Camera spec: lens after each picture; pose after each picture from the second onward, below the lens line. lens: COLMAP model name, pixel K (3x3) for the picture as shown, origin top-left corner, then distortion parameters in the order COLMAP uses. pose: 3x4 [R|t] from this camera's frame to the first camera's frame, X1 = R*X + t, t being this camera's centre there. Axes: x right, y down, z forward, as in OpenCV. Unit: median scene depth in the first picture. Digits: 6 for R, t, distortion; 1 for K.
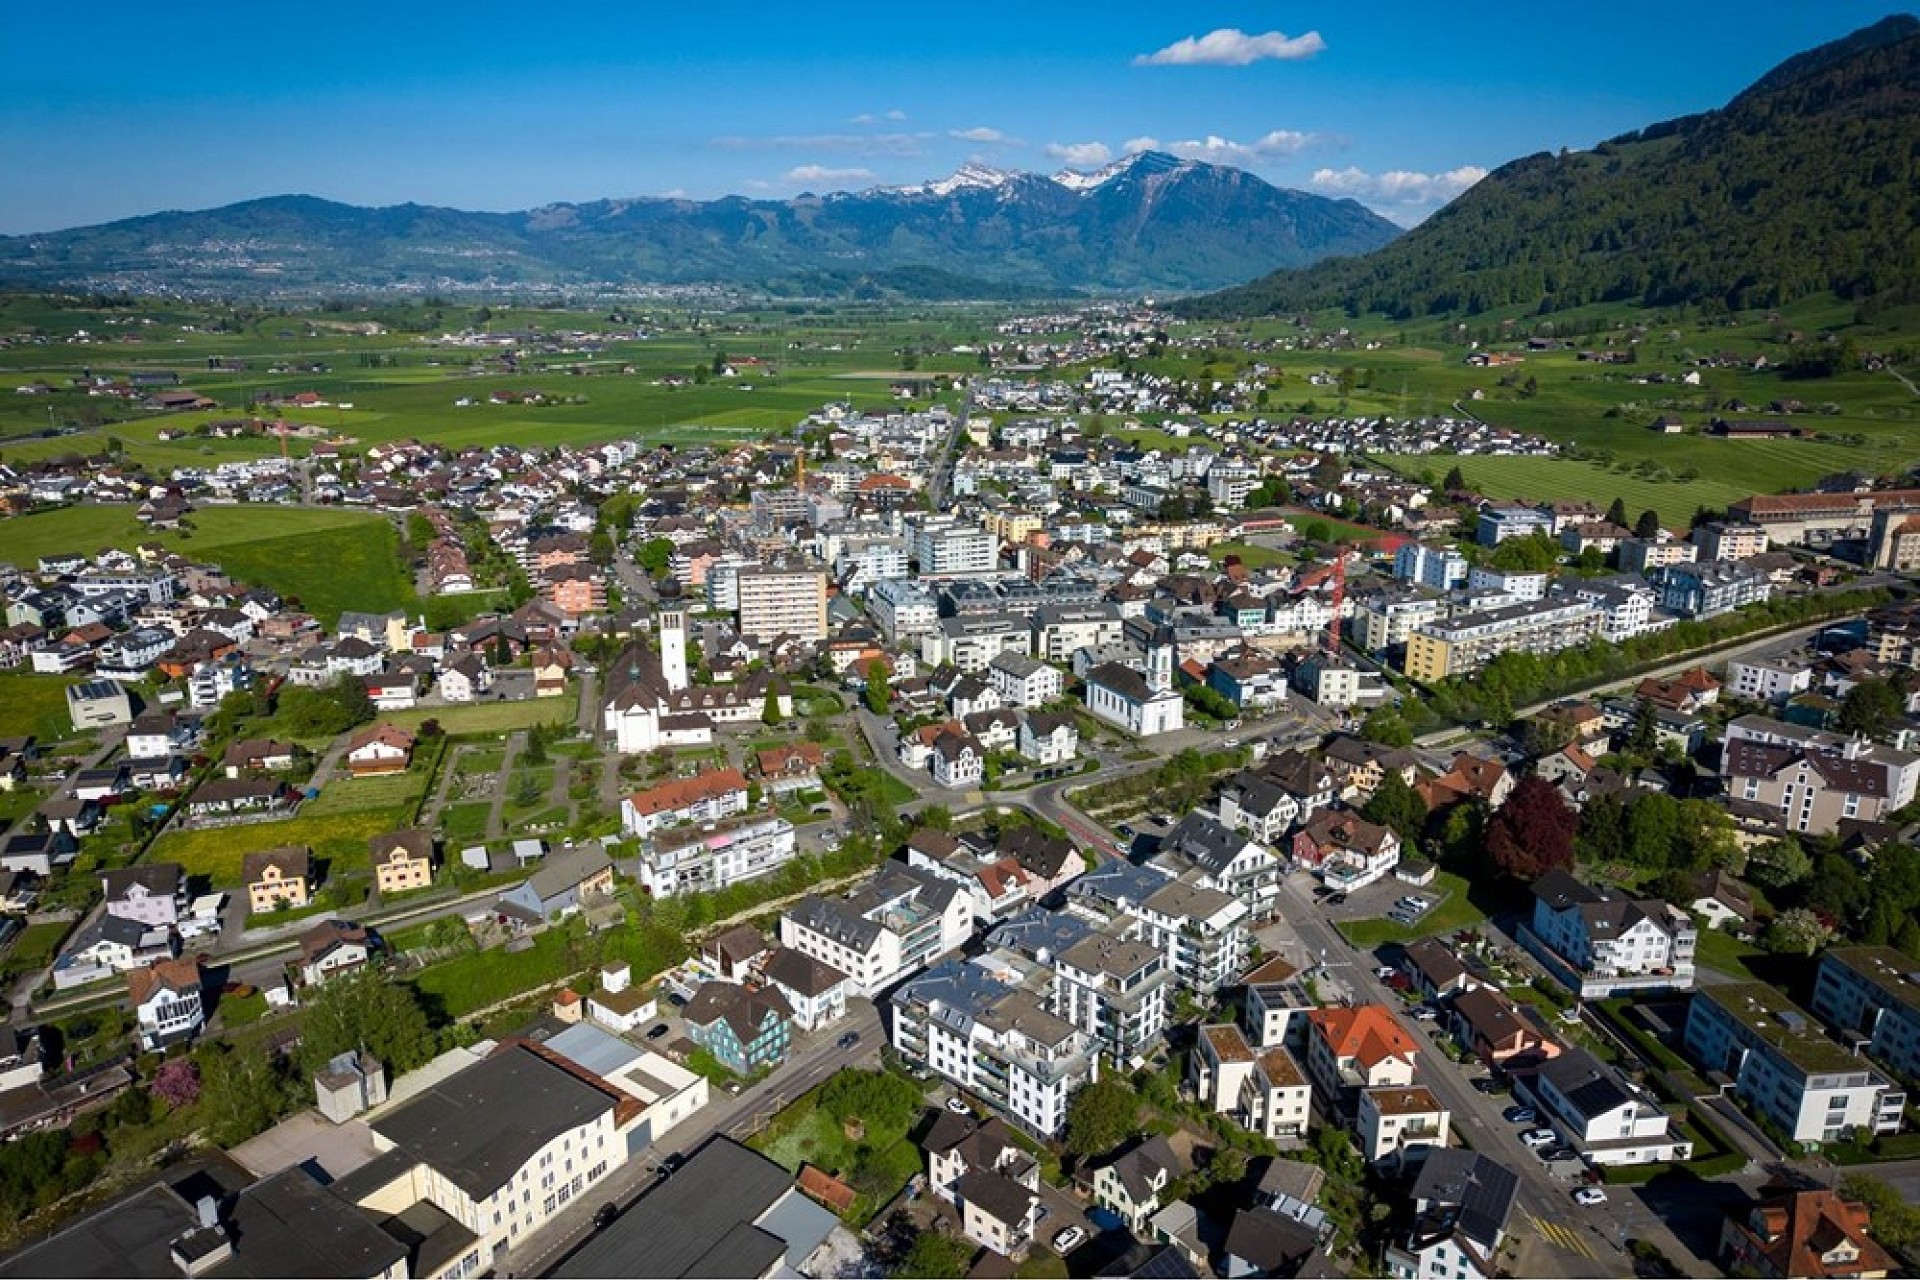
lens RADIAL K [[1288.0, 0, 960.3], [0, 1288.0, 642.9], [0, 0, 1]] dist [0.021086, -0.016403]
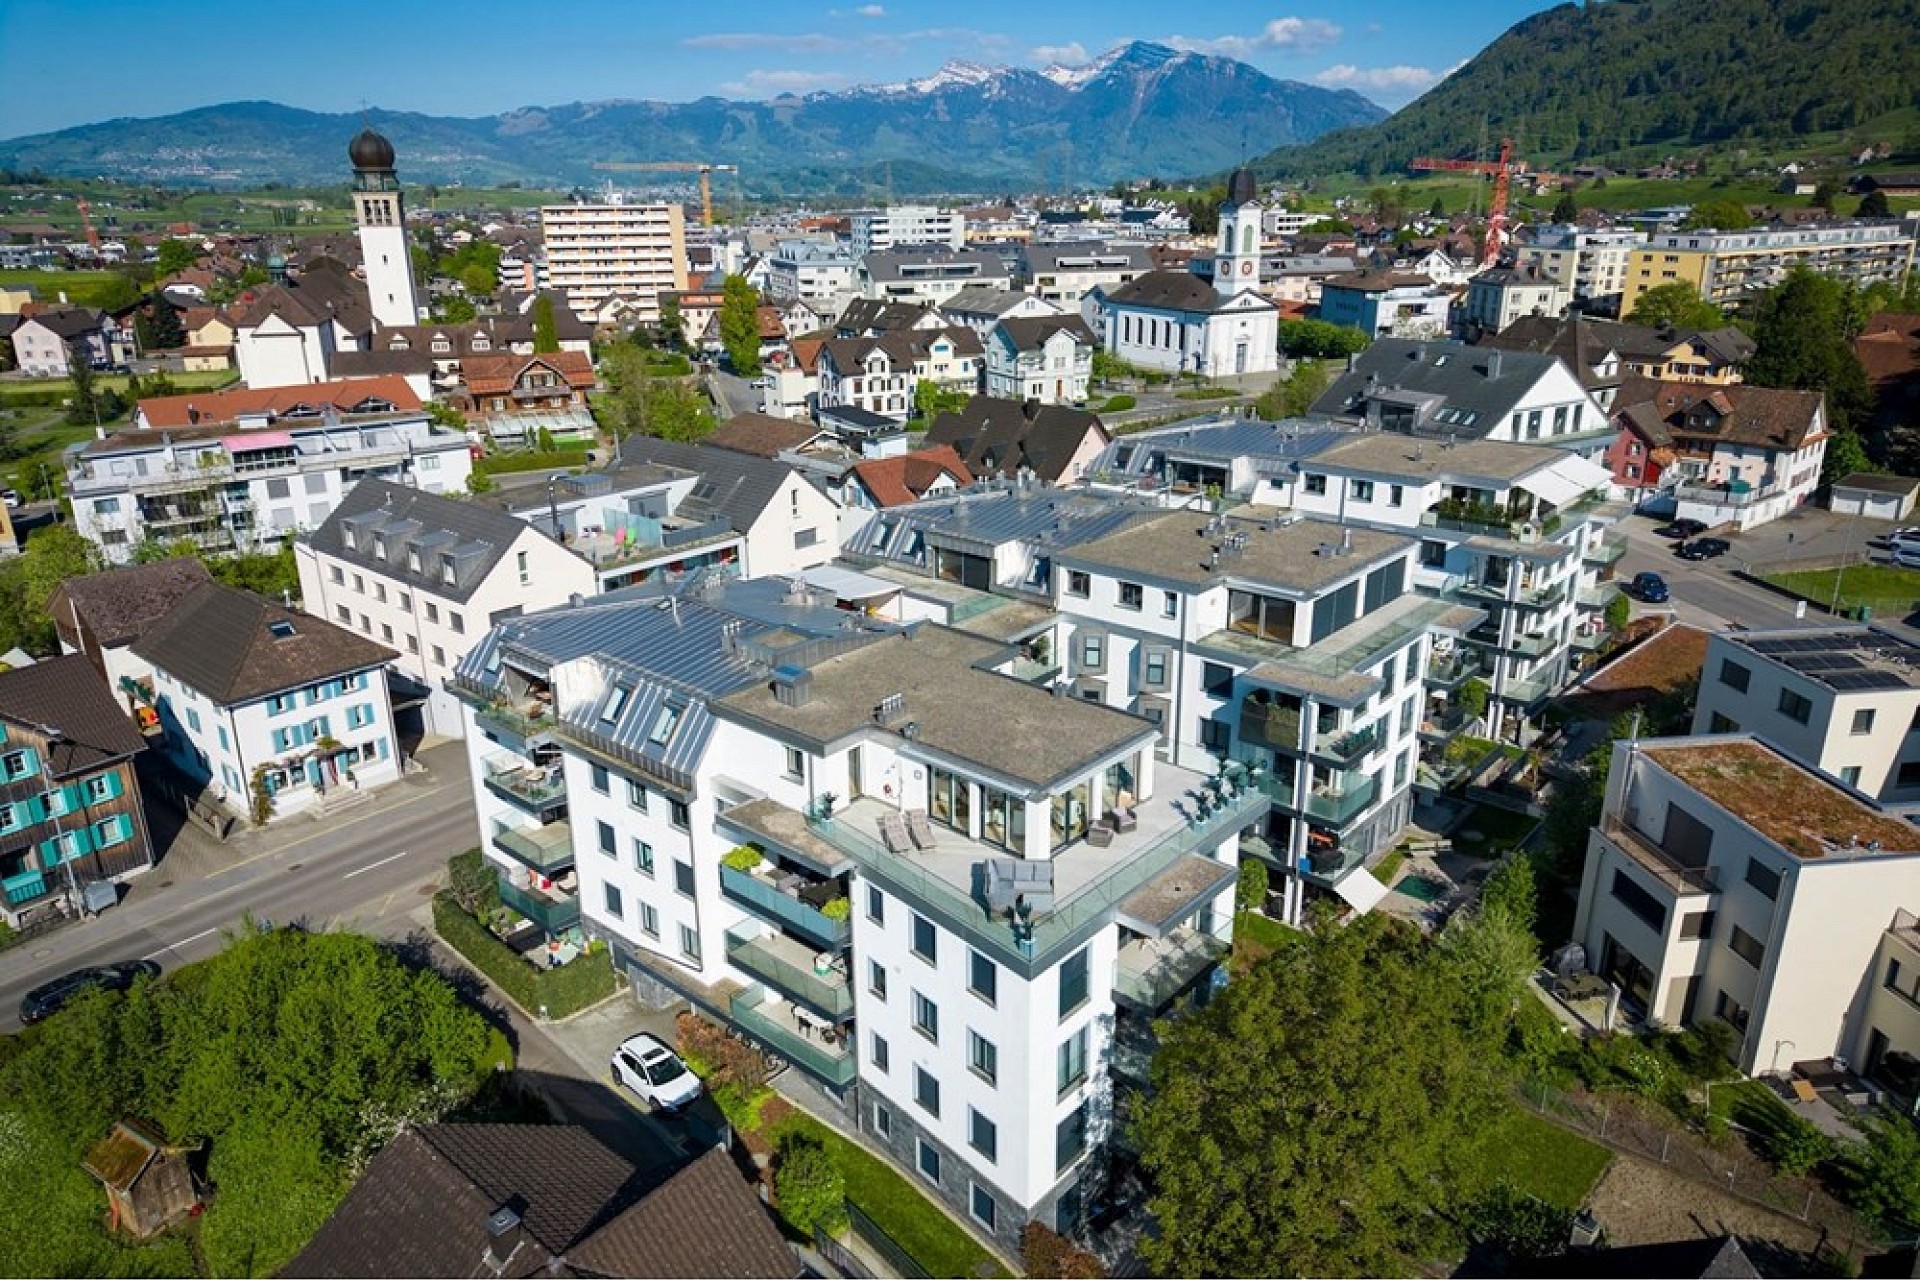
lens RADIAL K [[1292.7, 0, 958.2], [0, 1292.7, 627.3], [0, 0, 1]] dist [0.028884, -0.028148]
pose [[0.999870, -0.015902, 0.002631, 0.053104], [0.015749, 0.998610, 0.050297, 0.256232], [-0.003427, -0.050249, 0.998731, 0.735885]]
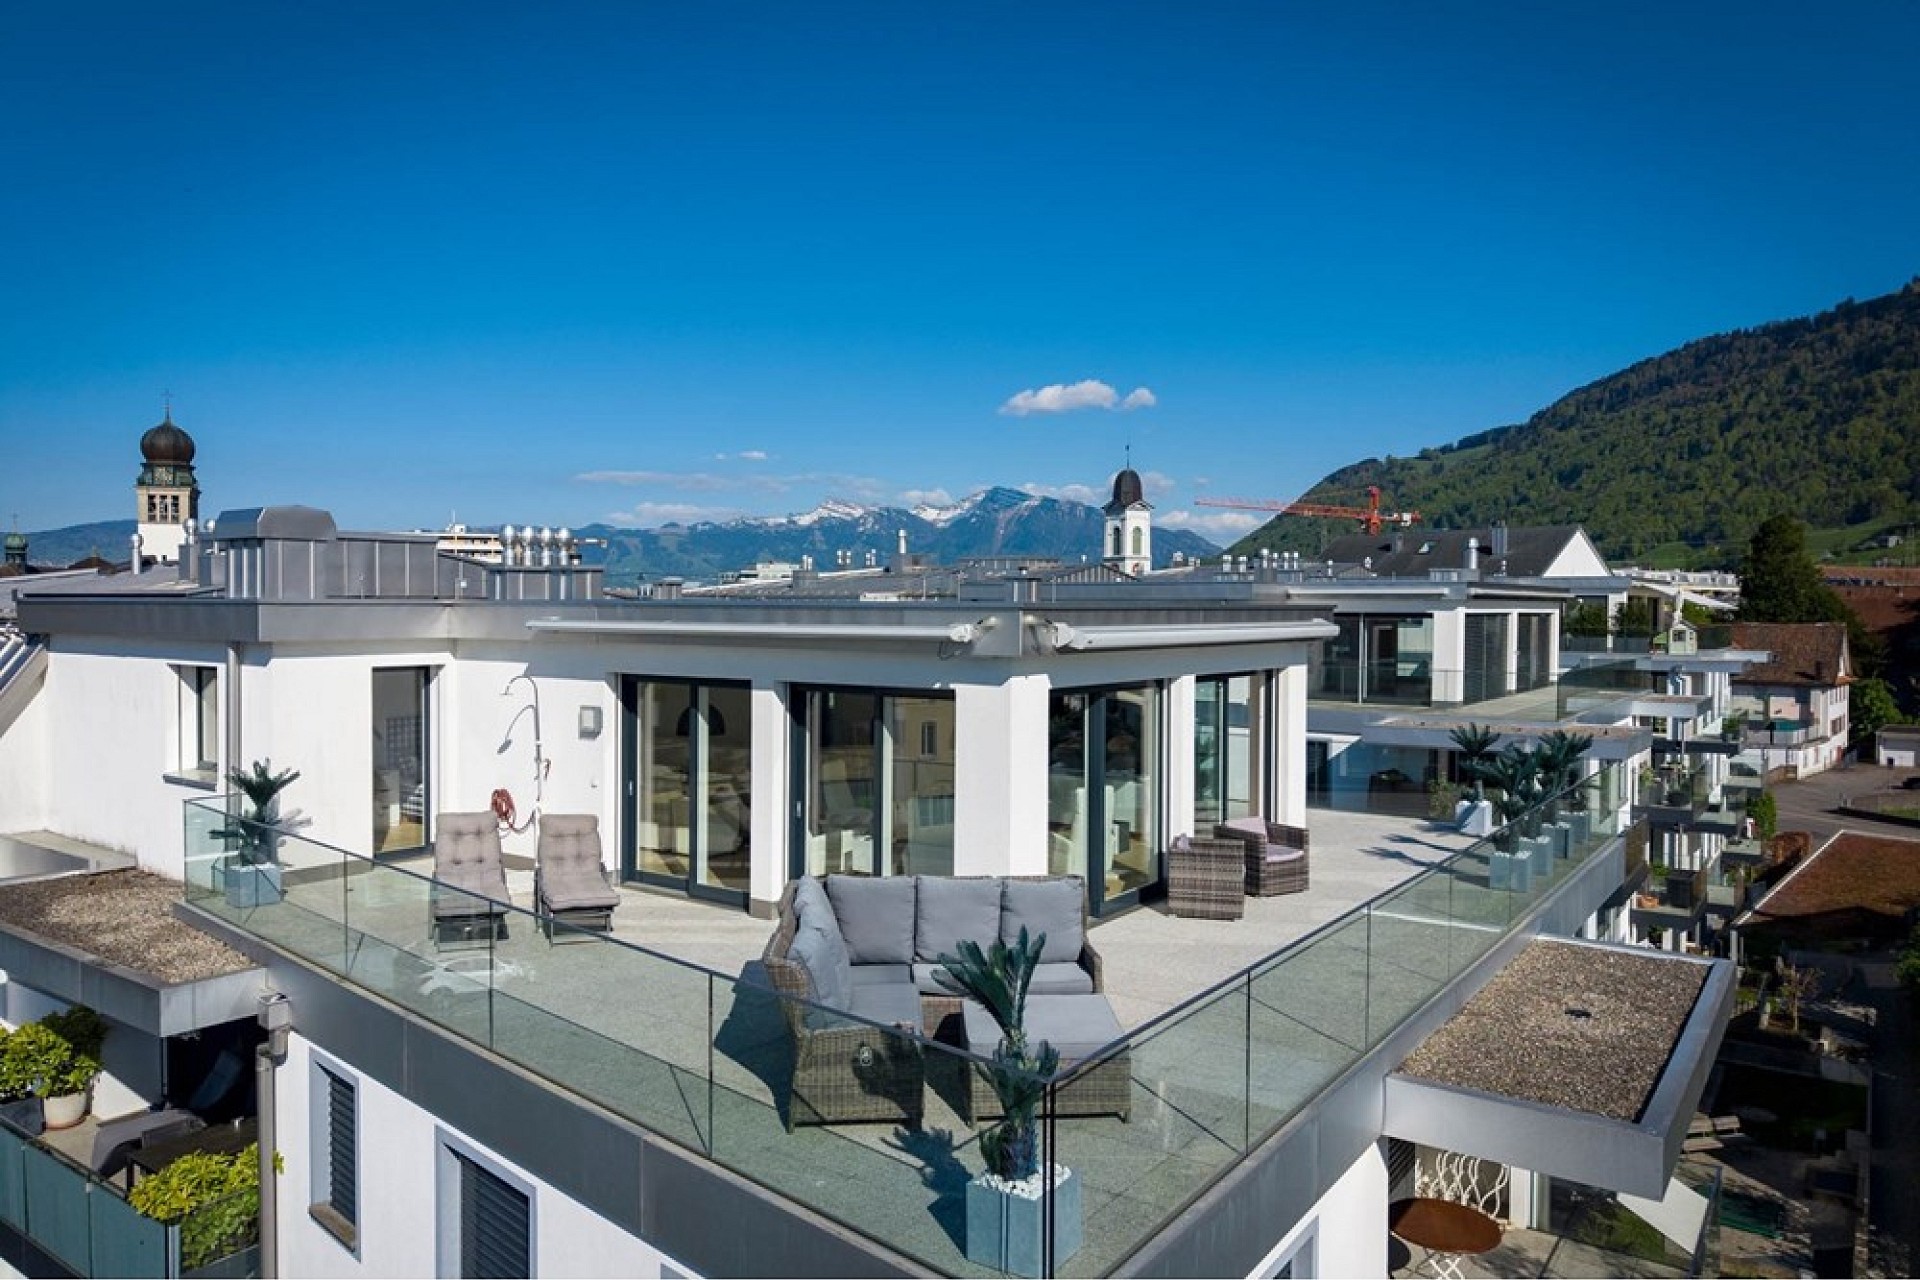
lens RADIAL K [[1288.0, 0, 960.3], [0, 1288.0, 642.9], [0, 0, 1]] dist [0.021086, -0.016403]
pose [[0.994363, -0.003481, 0.105973, 0.058251], [0.029653, 0.968711, -0.246412, 0.303888], [-0.101799, 0.248165, 0.963354, 0.882052]]
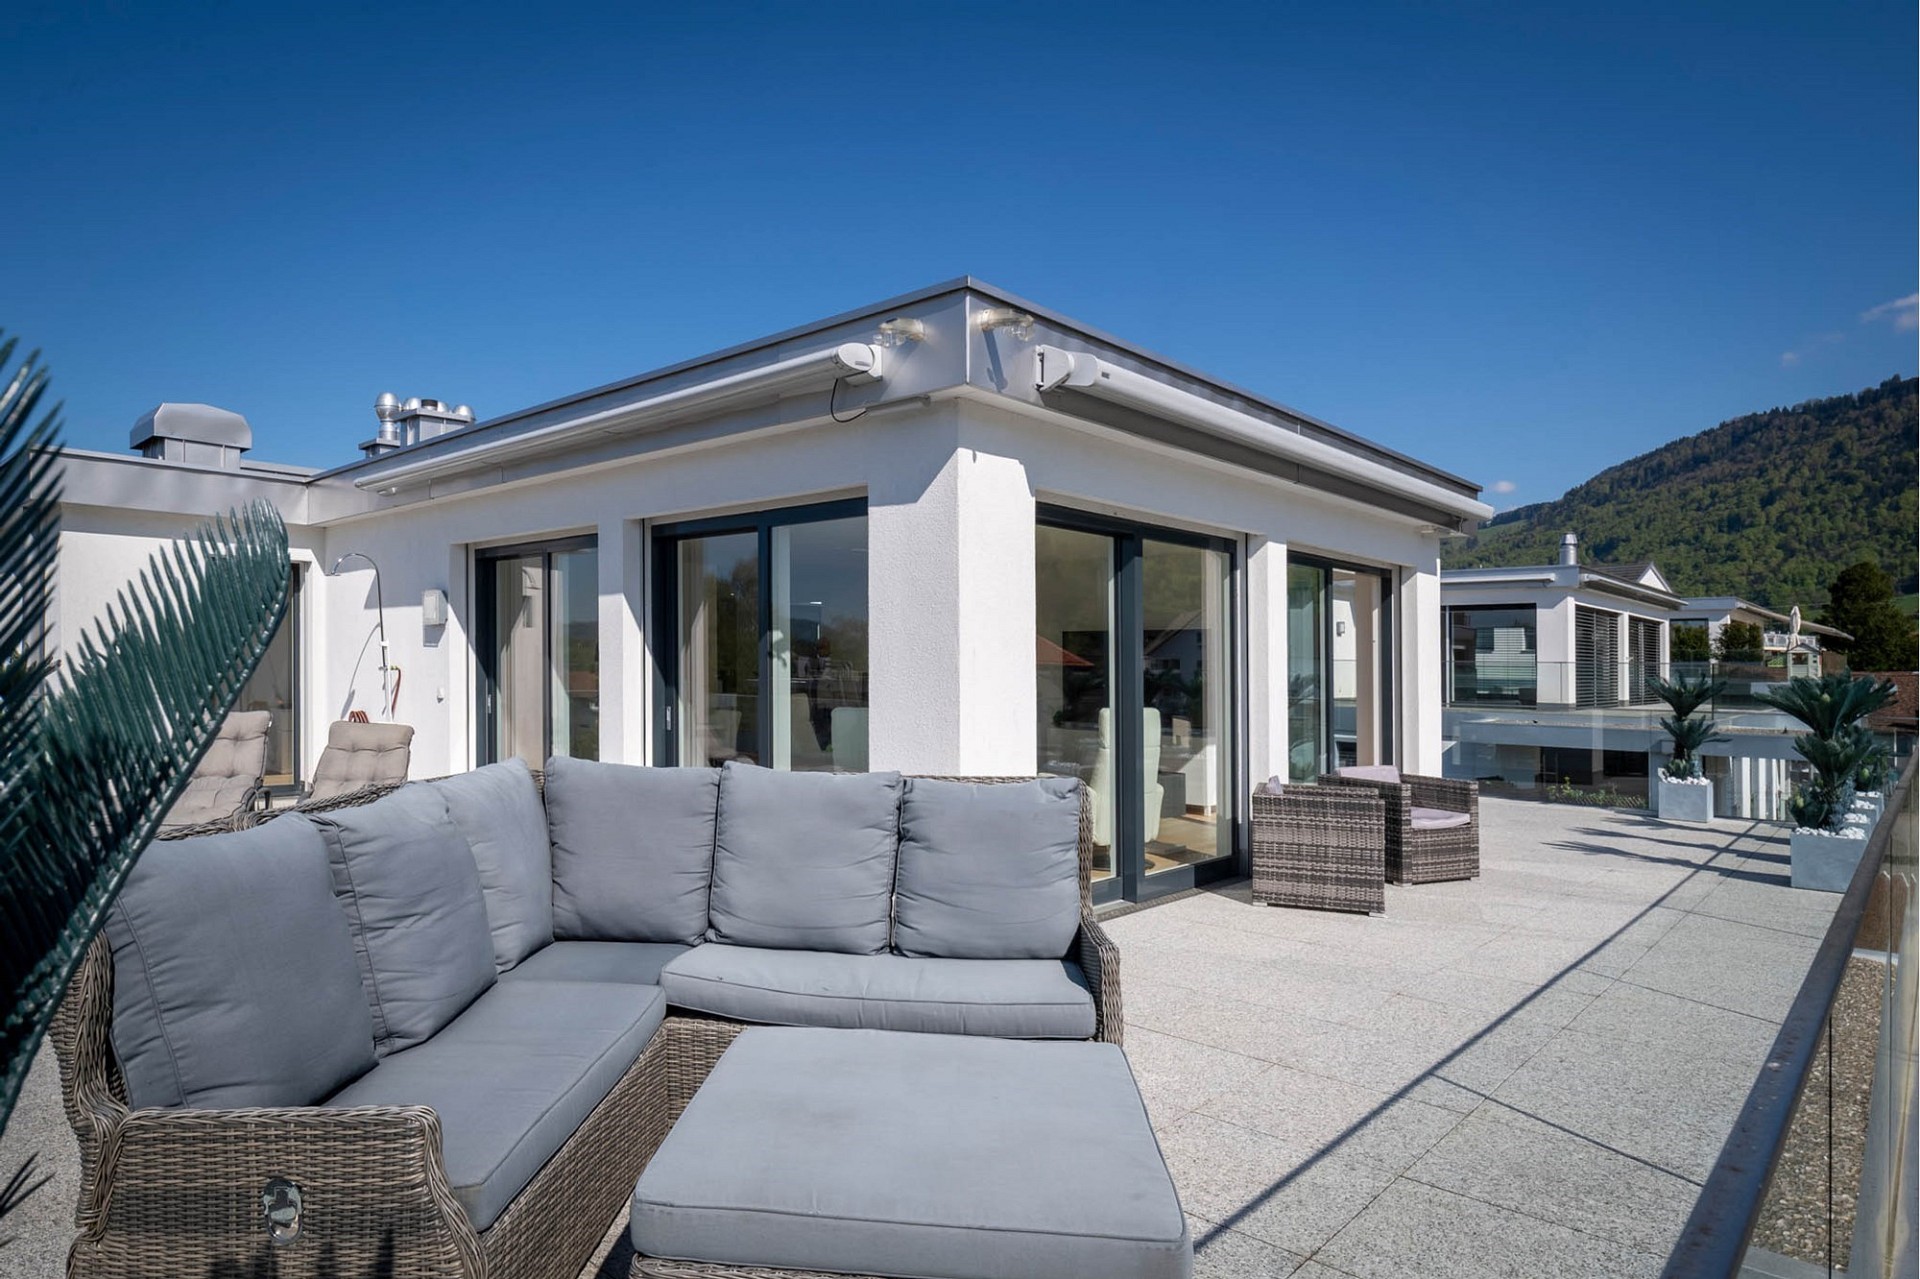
lens RADIAL K [[1120.6, 0, 846.3], [0, 1120.6, 635.4], [0, 0, 1]] dist [0.000147, 0.000169]
pose [[0.998720, 0.005347, -0.050296, 0.064270], [-0.020320, 0.953043, -0.302151, 0.304215], [0.046319, 0.302786, 0.951932, 0.908818]]
